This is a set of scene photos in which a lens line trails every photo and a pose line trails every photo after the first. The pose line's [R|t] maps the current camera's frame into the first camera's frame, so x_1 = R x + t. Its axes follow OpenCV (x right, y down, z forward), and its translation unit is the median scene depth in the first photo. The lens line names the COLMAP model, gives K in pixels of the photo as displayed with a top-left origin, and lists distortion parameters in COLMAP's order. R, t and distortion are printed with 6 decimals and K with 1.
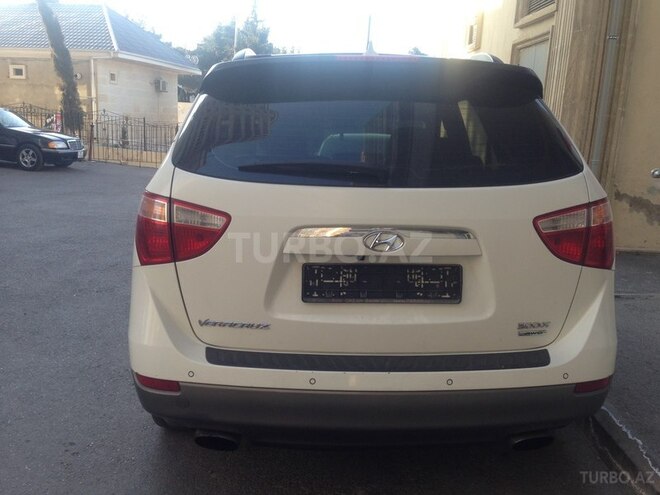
lens RADIAL K [[621.7, 0, 332.9], [0, 621.7, 243.9], [0, 0, 1]] dist [0.026481, 0.000000]
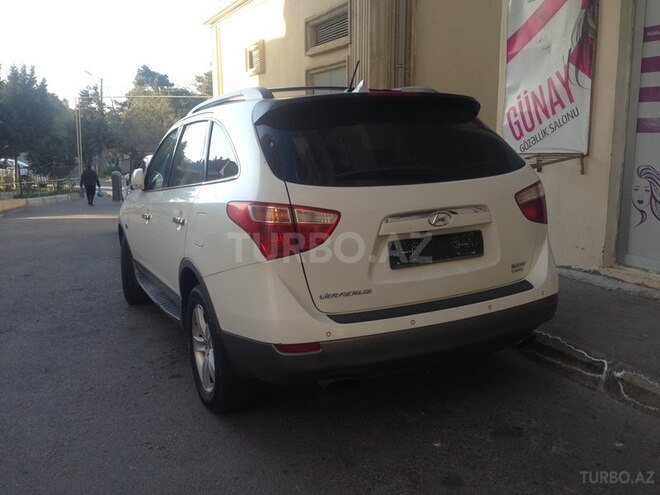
lens RADIAL K [[621.7, 0, 328.8], [0, 621.7, 242.5], [0, 0, 1]] dist [0.026481, 0.000000]
pose [[0.908621, -0.121962, 0.399417, -0.702517], [0.134086, 0.990967, -0.002436, 0.017837], [-0.395512, 0.055770, 0.916766, -0.216191]]
